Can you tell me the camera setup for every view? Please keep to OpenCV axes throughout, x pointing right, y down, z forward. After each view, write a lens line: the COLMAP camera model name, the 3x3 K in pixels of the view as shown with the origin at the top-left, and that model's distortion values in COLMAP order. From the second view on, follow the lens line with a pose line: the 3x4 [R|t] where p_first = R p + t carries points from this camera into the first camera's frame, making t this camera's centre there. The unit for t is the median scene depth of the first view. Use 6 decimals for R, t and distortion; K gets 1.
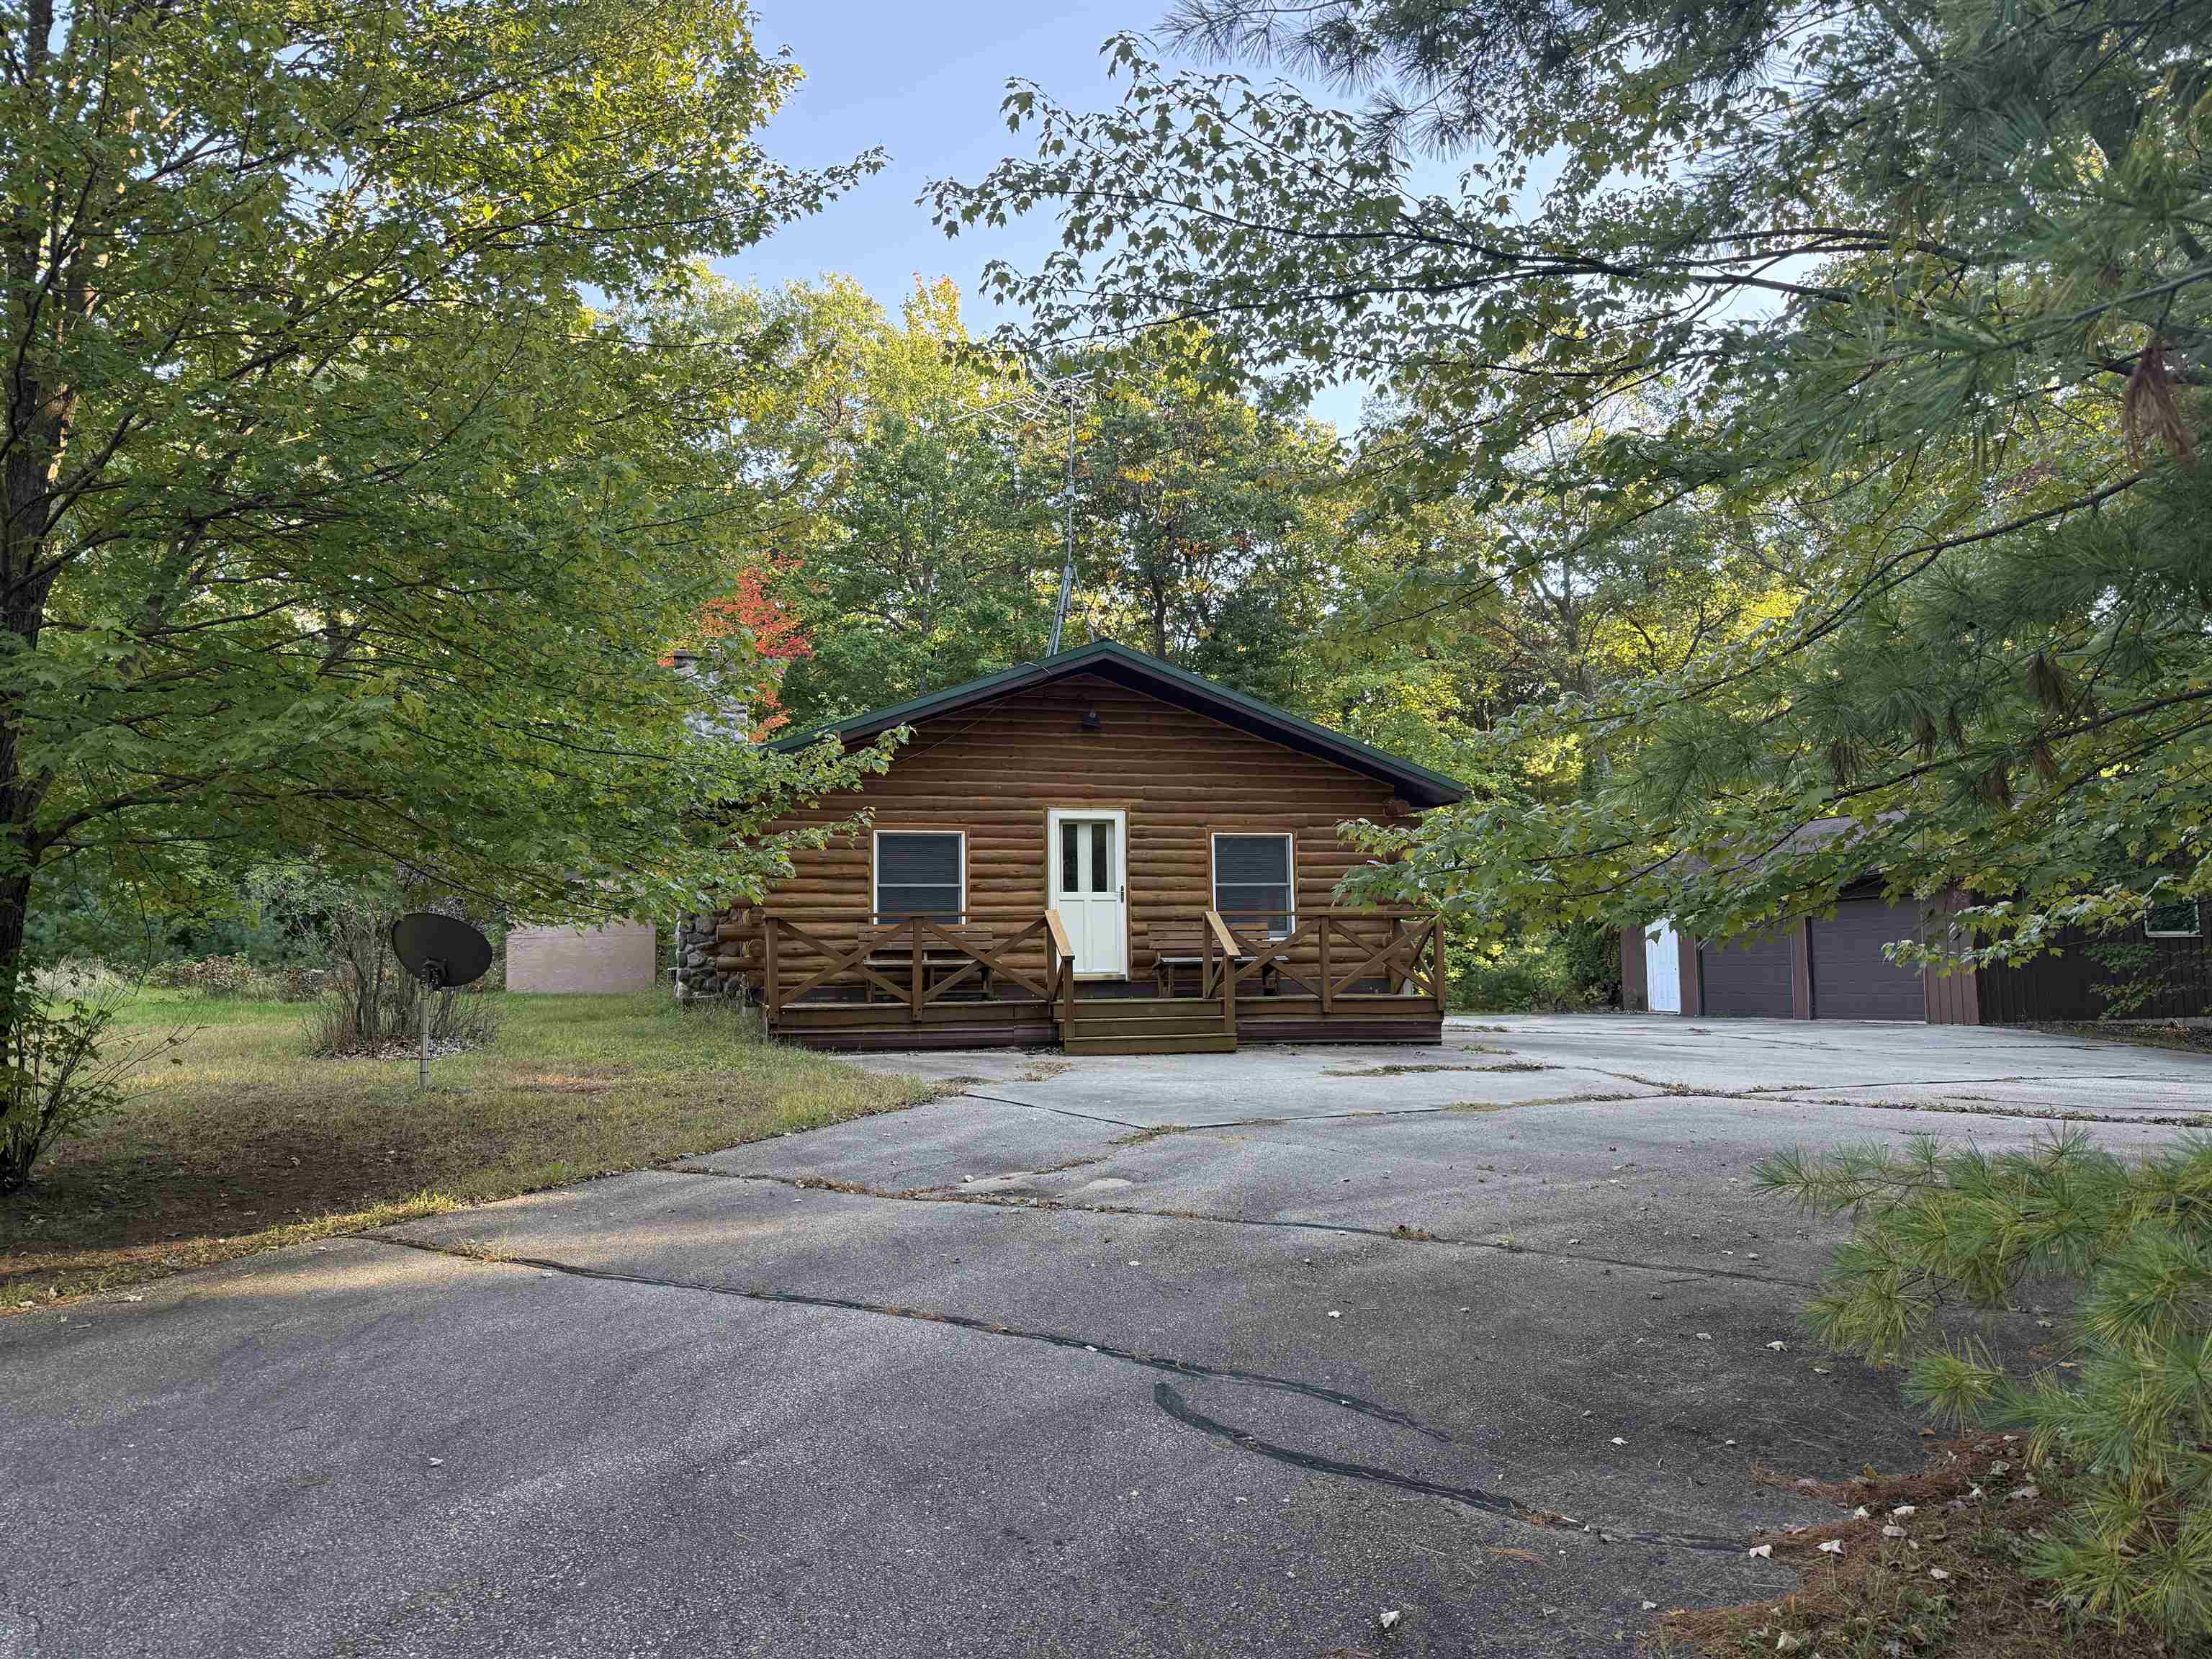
lens RADIAL K [[1591.5, 0, 1106.0], [0, 1591.5, 829.5], [0, 0, 1]] dist [0.068522, -0.000255]
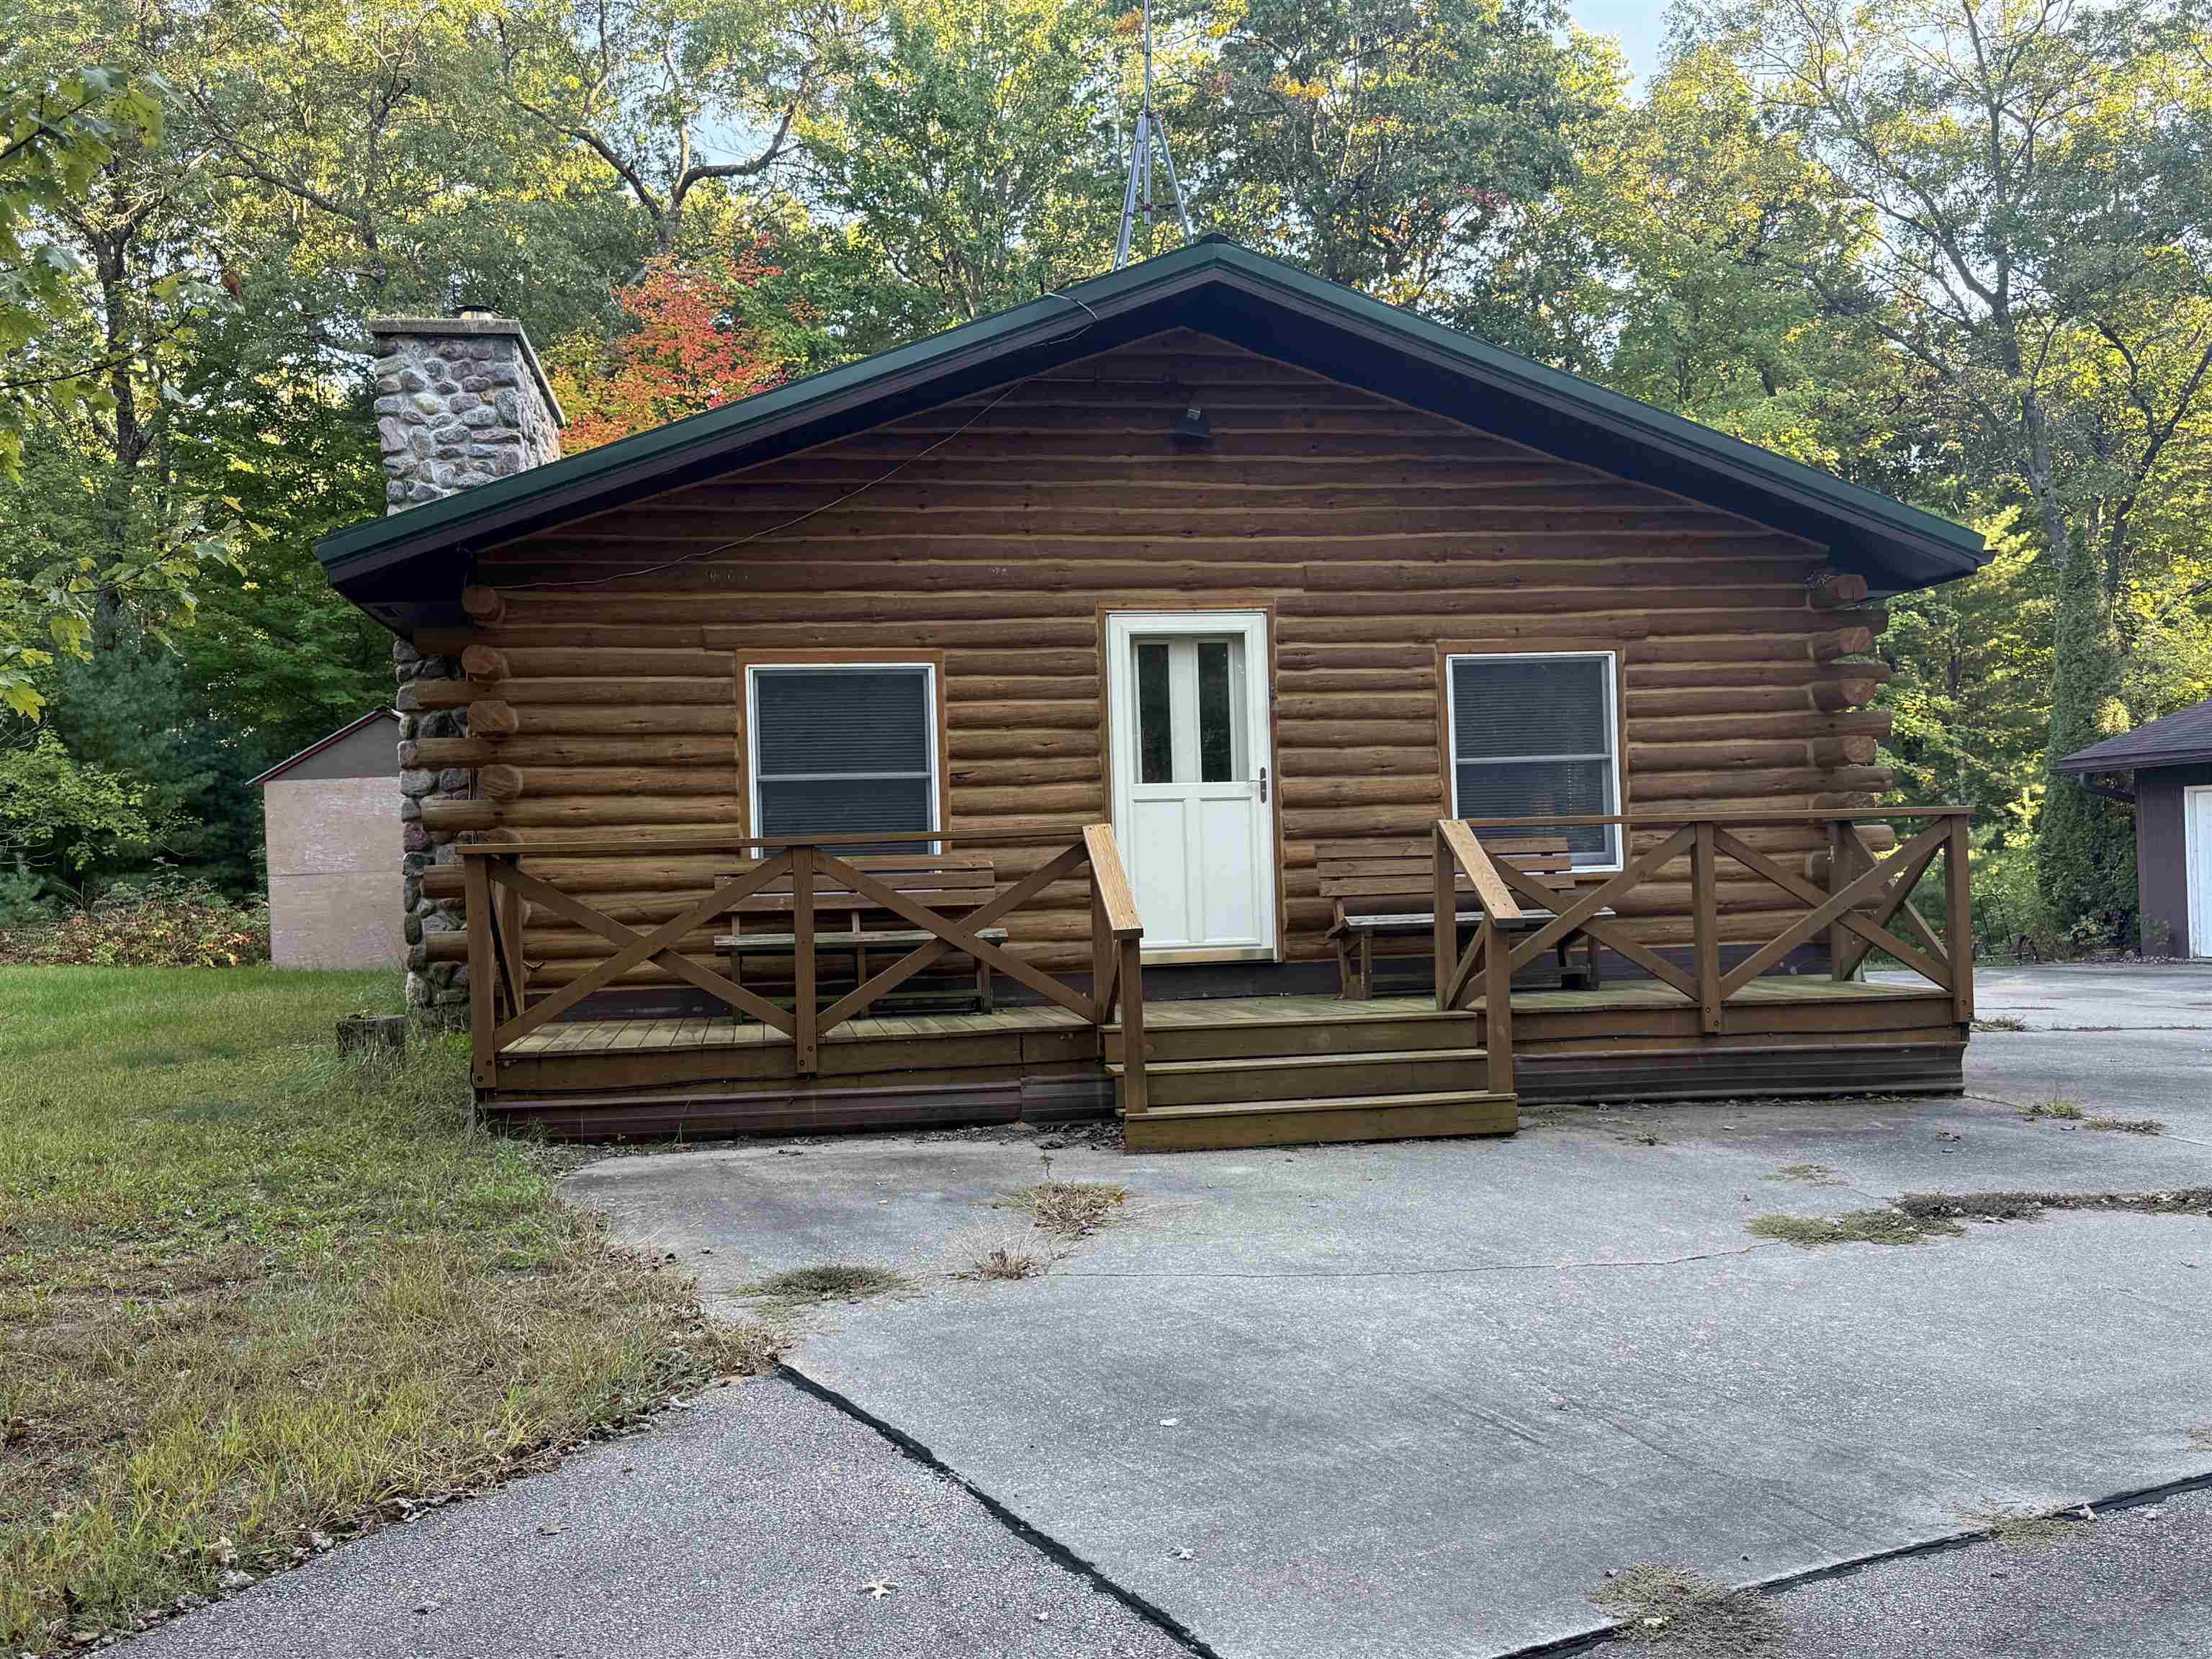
lens RADIAL K [[2028.5, 0, 1106.0], [0, 2028.5, 829.5], [0, 0, 1]] dist [0.143527, -0.233685]
pose [[0.995704, -0.019907, -0.090433, 0.018432], [0.025704, 0.997657, 0.063399, 0.013557], [0.088959, -0.065451, 0.993883, 0.376982]]
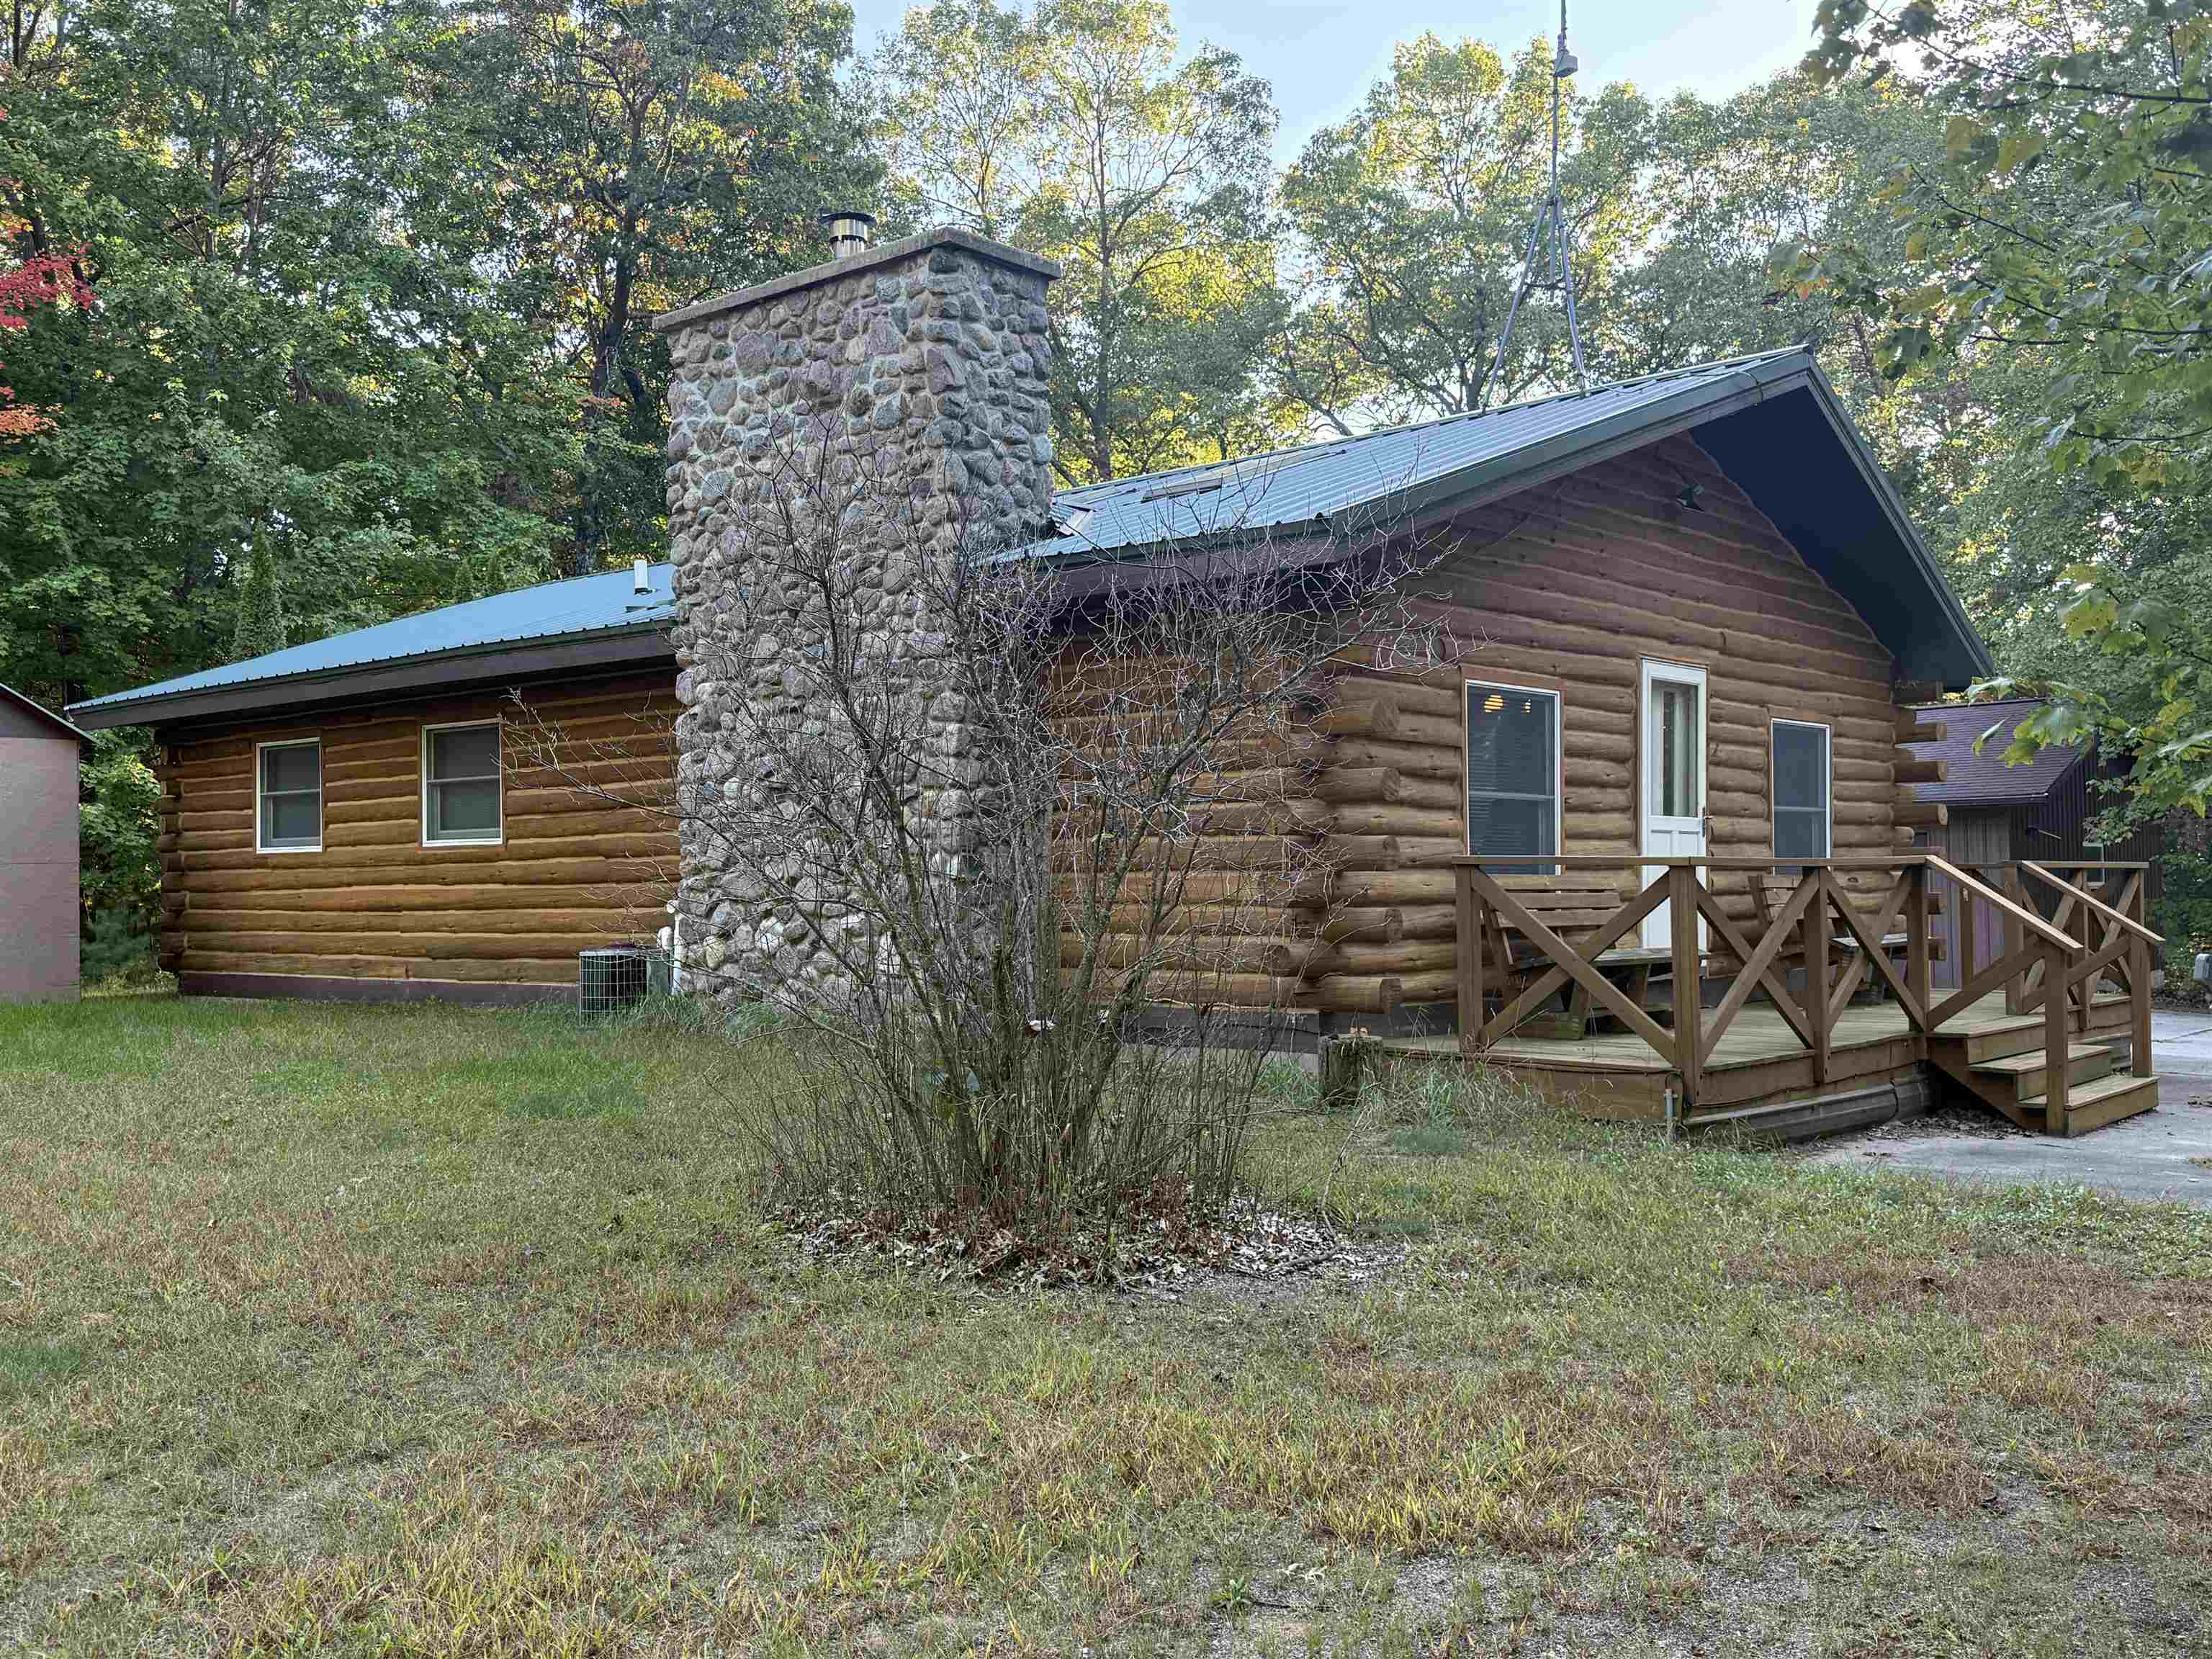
lens RADIAL K [[2028.5, 0, 1106.0], [0, 2028.5, 829.5], [0, 0, 1]] dist [0.143527, -0.233685]
pose [[0.827499, 0.022630, 0.561012, -0.565451], [-0.054824, 0.997669, 0.040622, 0.025688], [-0.558785, -0.064372, 0.826811, 0.530761]]
